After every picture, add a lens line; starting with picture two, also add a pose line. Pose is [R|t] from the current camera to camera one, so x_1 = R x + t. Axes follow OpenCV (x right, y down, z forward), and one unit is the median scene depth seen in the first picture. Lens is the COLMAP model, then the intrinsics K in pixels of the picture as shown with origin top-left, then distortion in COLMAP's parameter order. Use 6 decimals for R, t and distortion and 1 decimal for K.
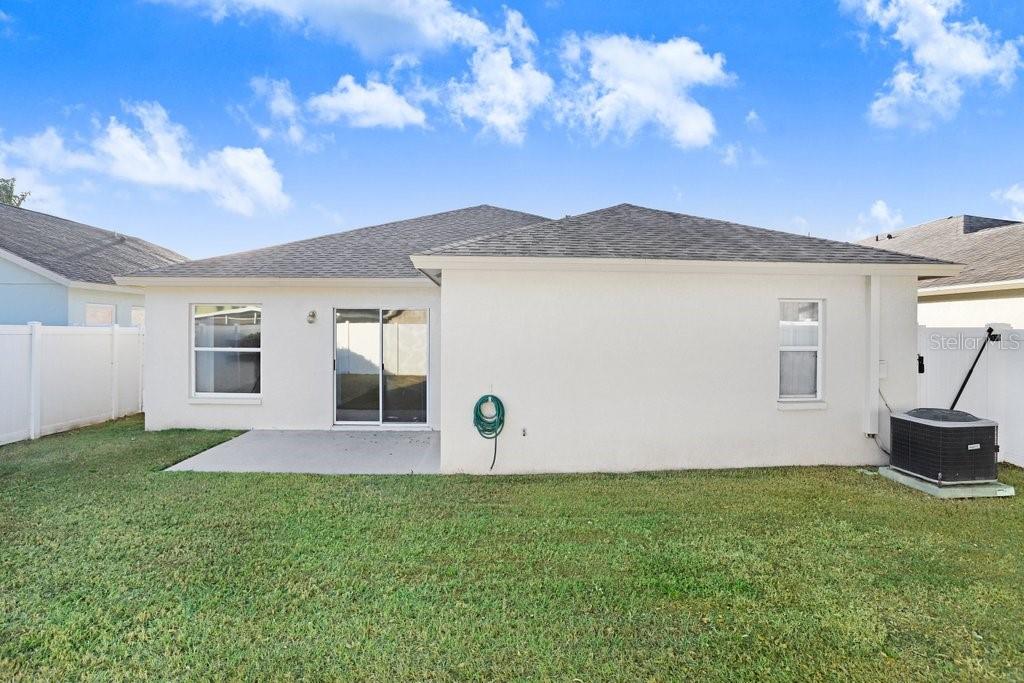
lens RADIAL K [[562.3, 0, 510.0], [0, 562.3, 340.2], [0, 0, 1]] dist [-0.070482, 0.040558]
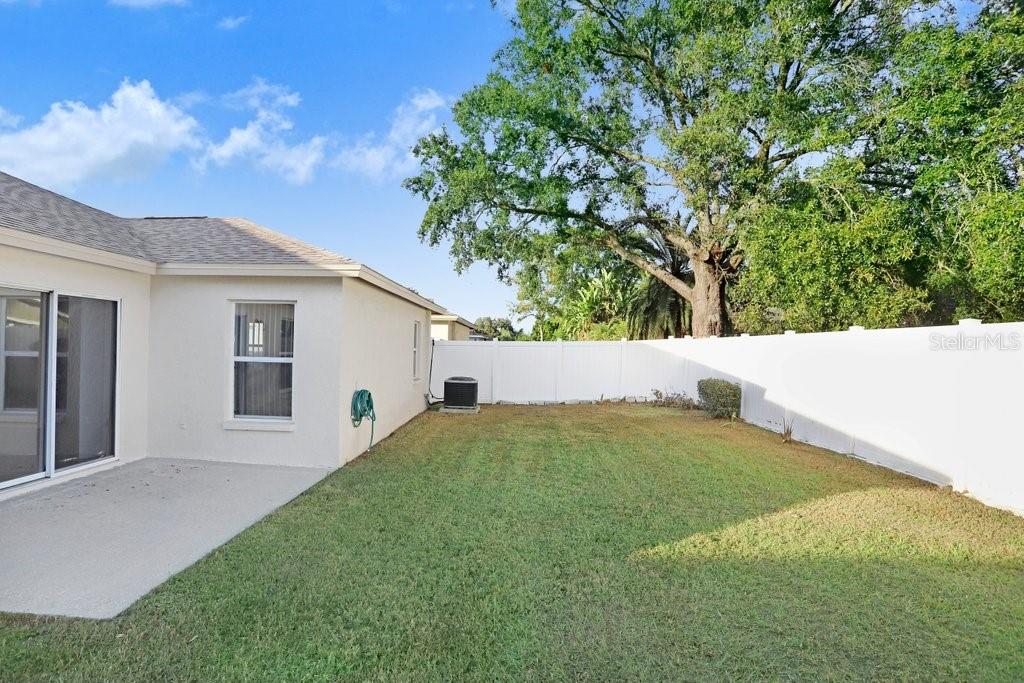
lens RADIAL K [[562.3, 0, 510.0], [0, 562.3, 340.2], [0, 0, 1]] dist [-0.070482, 0.040558]
pose [[0.071854, -0.002328, 0.997412, -1.242847], [0.008342, 0.999964, 0.001733, -0.012029], [-0.997380, 0.008196, 0.071871, 0.578141]]
